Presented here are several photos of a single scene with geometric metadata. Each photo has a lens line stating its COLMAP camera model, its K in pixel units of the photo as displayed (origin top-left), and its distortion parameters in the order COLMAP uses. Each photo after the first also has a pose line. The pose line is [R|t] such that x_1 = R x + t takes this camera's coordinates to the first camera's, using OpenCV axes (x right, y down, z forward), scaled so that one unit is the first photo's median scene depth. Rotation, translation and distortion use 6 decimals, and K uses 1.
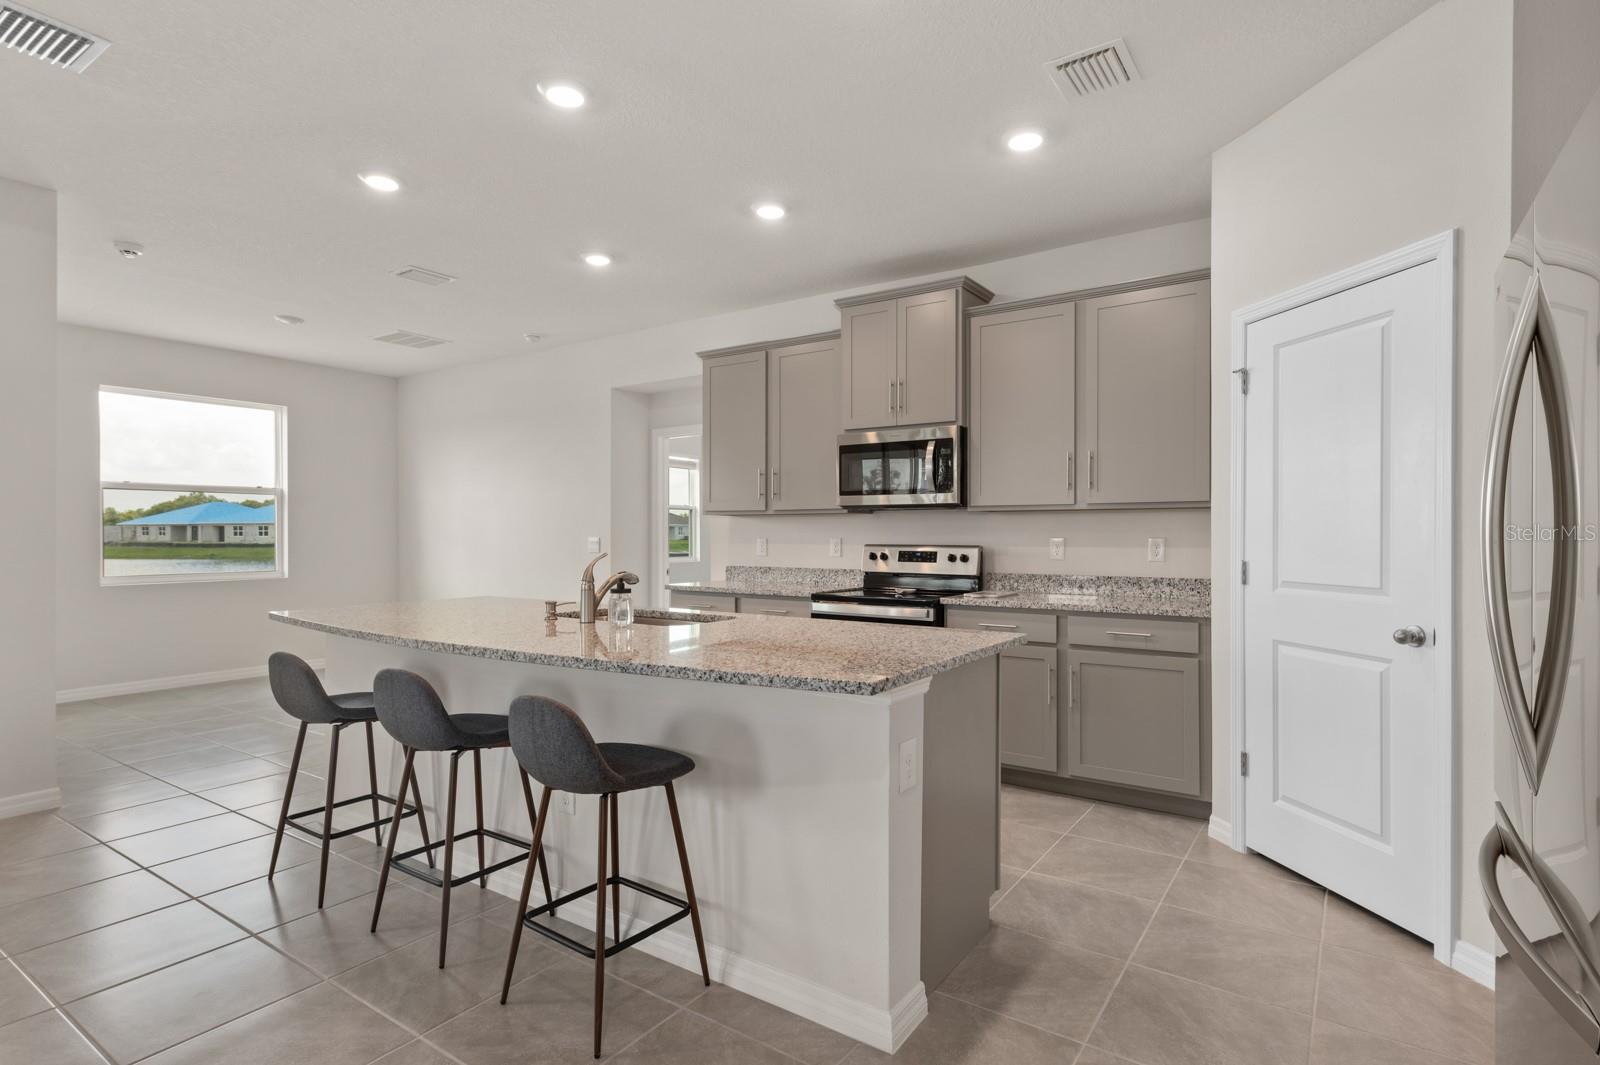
lens RADIAL K [[802.7, 0, 824.3], [0, 802.7, 530.9], [0, 0, 1]] dist [0.014690, 0.000021]
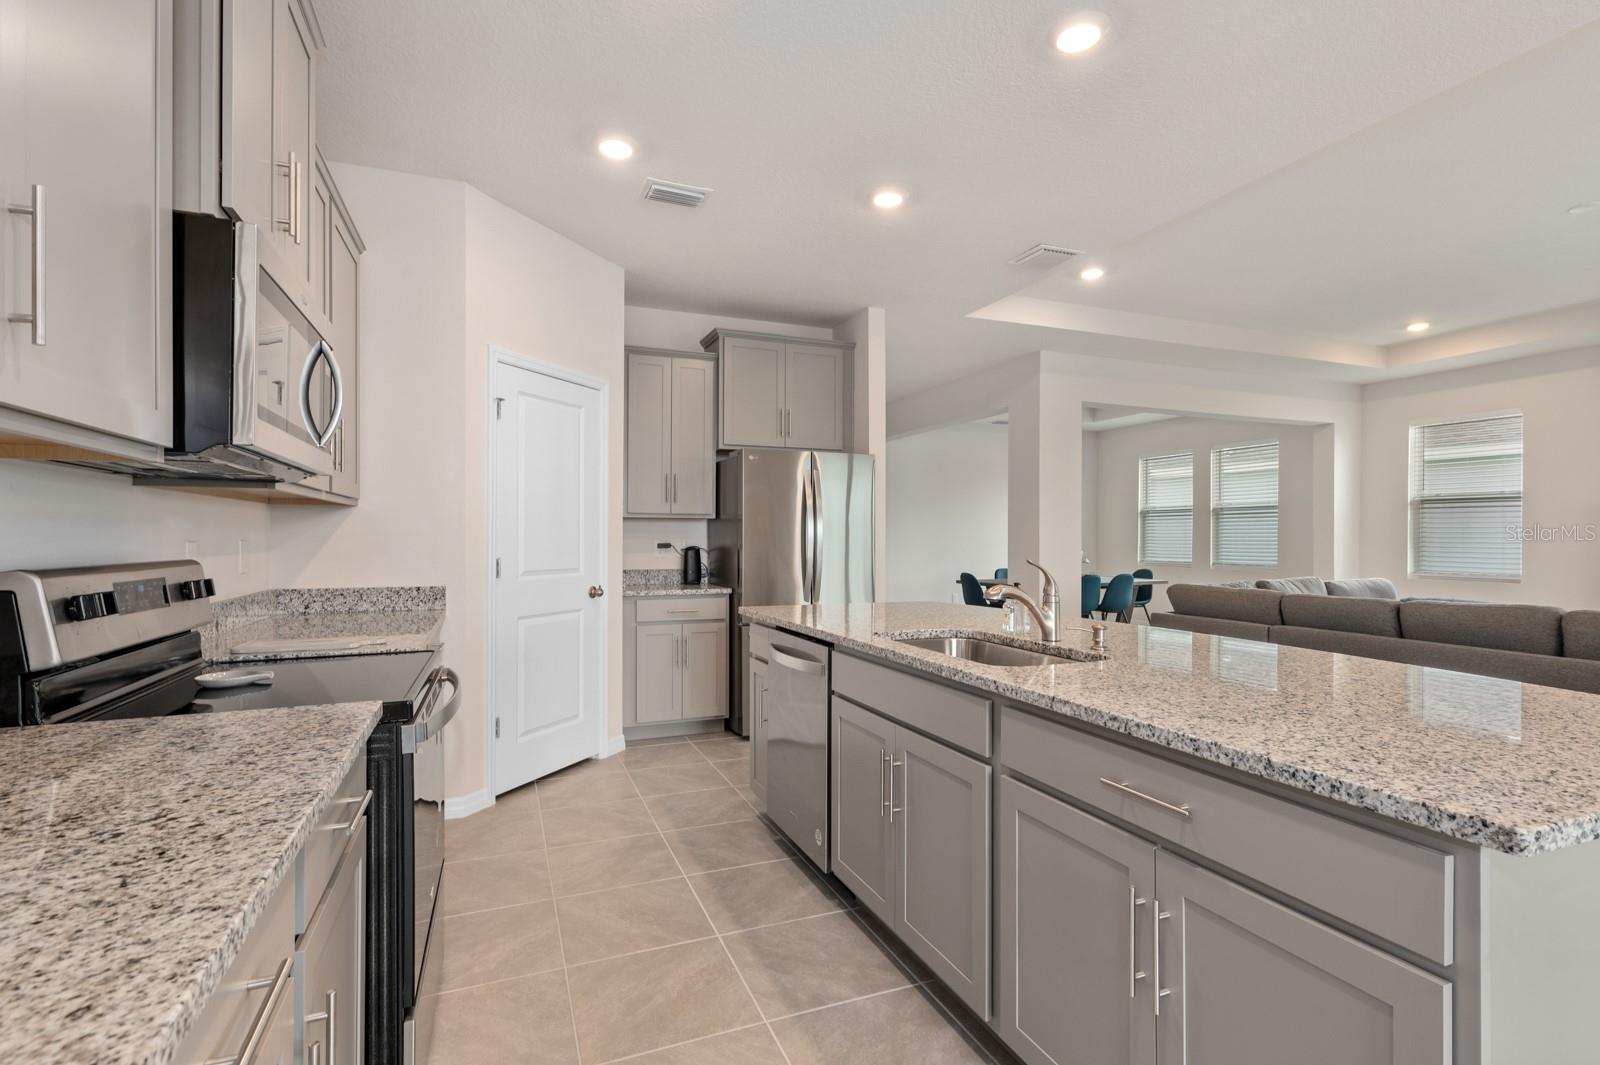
lens RADIAL K [[765.6, 0, 800.0], [0, 765.6, 532.5], [0, 0, 1]] dist [0.001212, 0.000127]
pose [[-0.817835, 0.001344, 0.575452, -0.350656], [-0.005210, 0.999939, -0.009740, 0.005178], [-0.575430, -0.010964, -0.817778, 1.165640]]
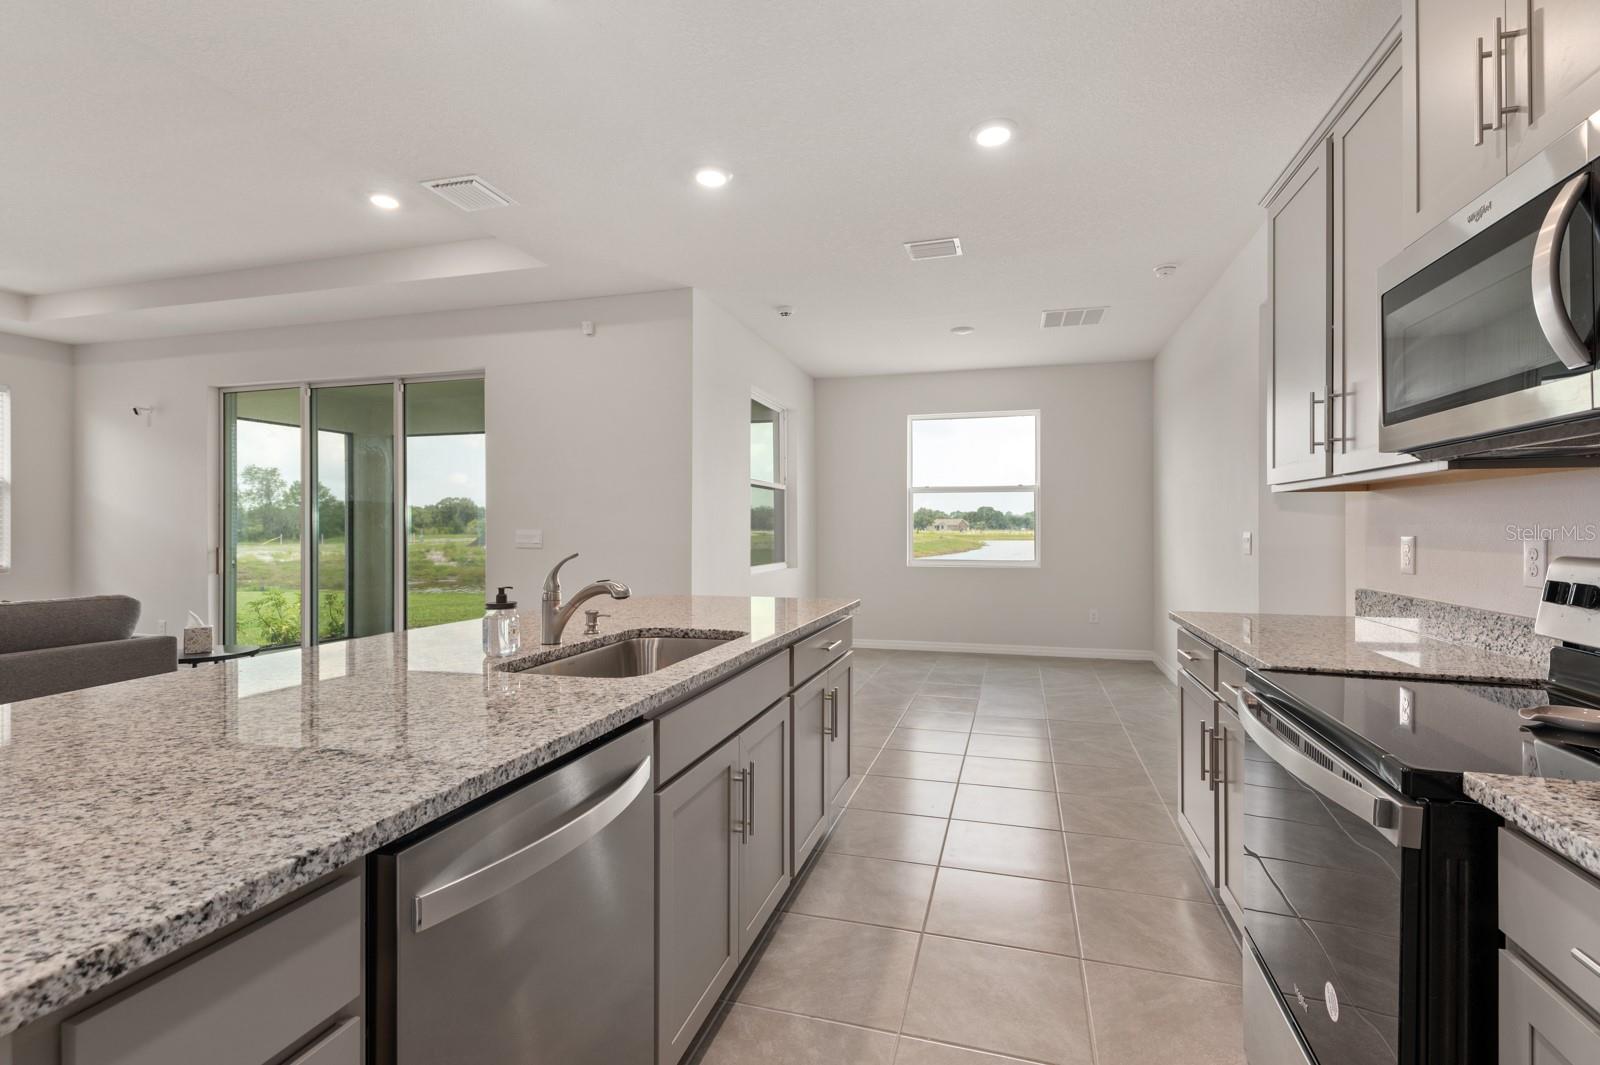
lens RADIAL K [[740.2, 0, 793.4], [0, 740.2, 529.1], [0, 0, 1]] dist [-0.001247, -0.000268]
pose [[0.284776, 0.002627, -0.958590, 0.291174], [0.004880, 0.999979, 0.004190, 0.001685], [0.958582, -0.005871, 0.284758, 0.644787]]
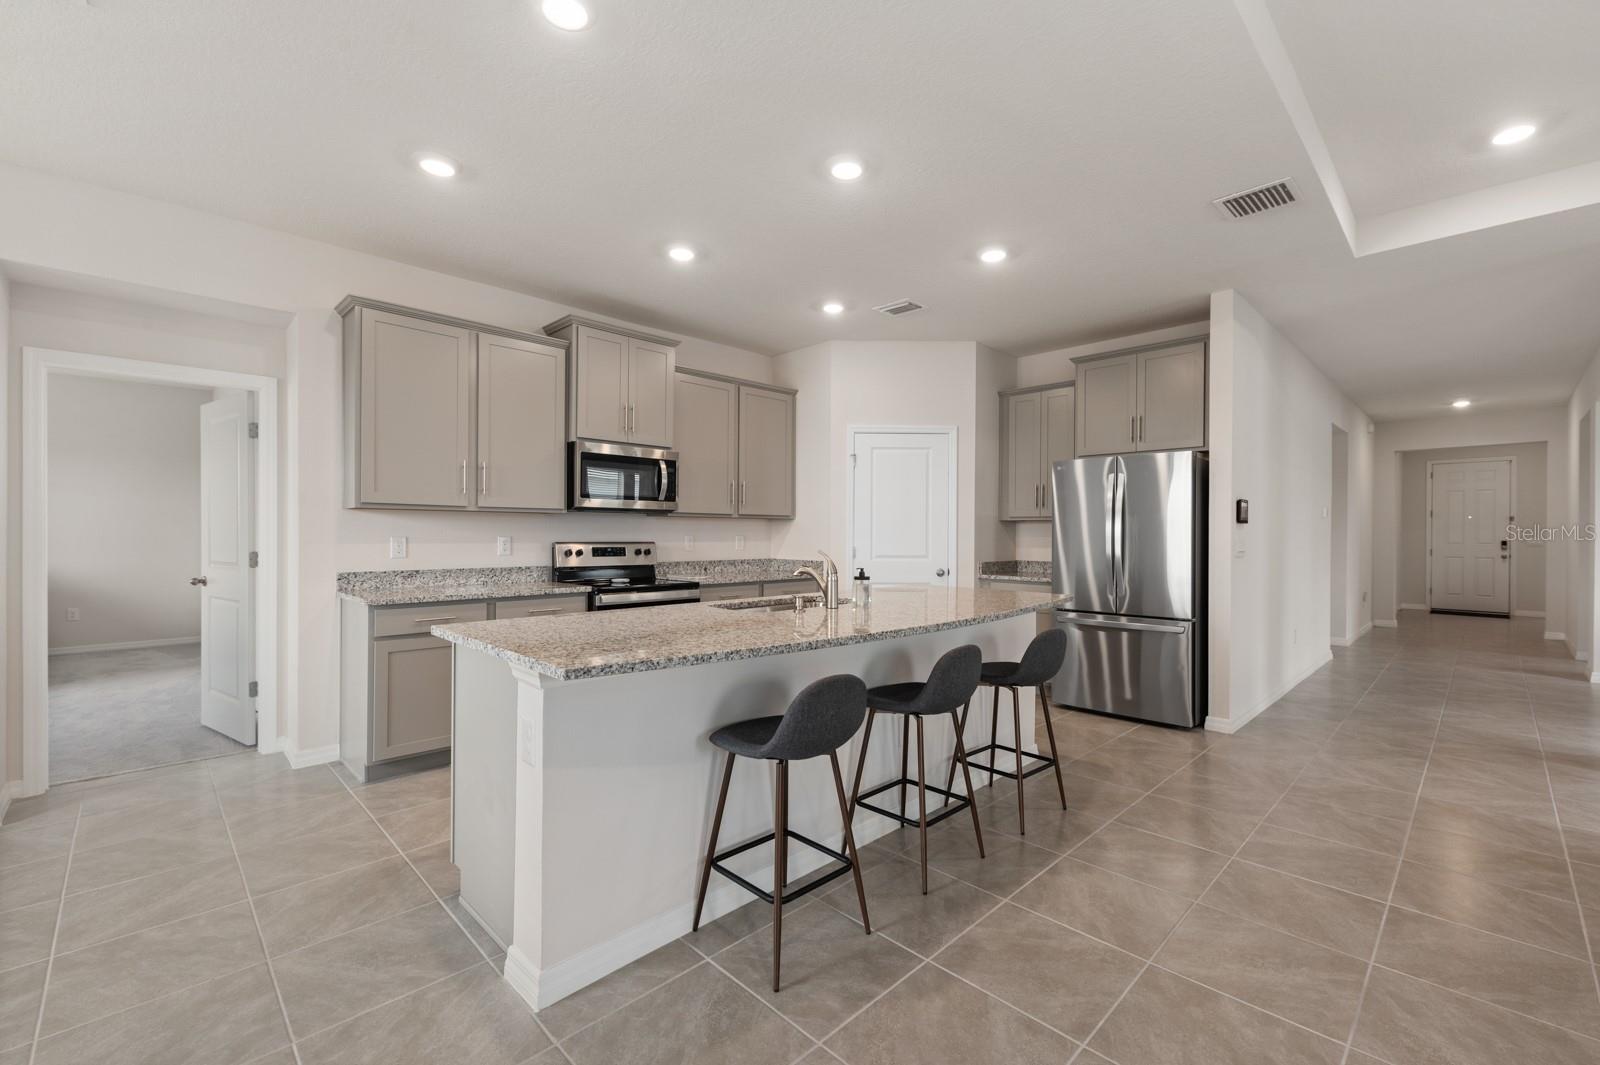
lens RADIAL K [[663.5, 0, 800.0], [0, 663.5, 532.5], [0, 0, 1]] dist [0.012215, -0.010724]
pose [[0.216468, 0.001169, 0.976289, -0.821592], [-0.009713, 0.999952, 0.000957, -0.000447], [-0.976241, -0.009690, 0.216469, 0.533252]]
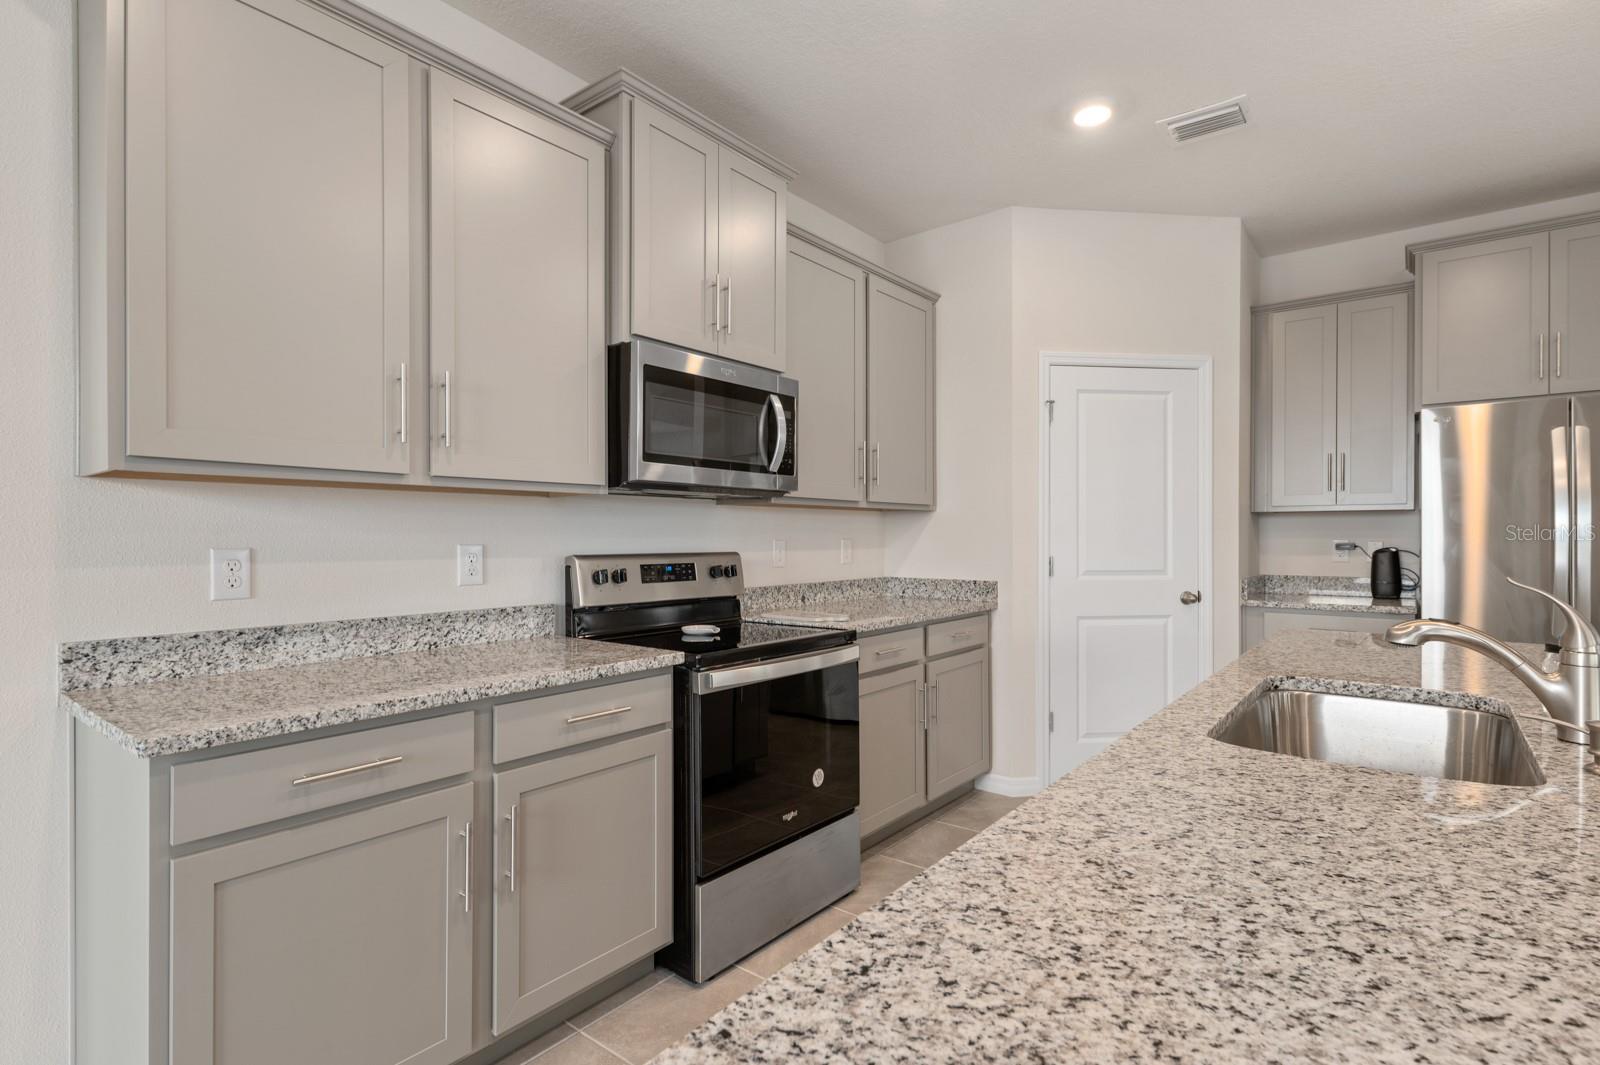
lens RADIAL K [[767.6, 0, 804.9], [0, 767.6, 536.7], [0, 0, 1]] dist [0.002795, 0.000610]
pose [[0.095645, -0.001598, 0.995414, -0.476227], [-0.002869, 0.999994, 0.001881, 0.003374], [-0.995411, -0.003036, 0.095640, 0.879184]]
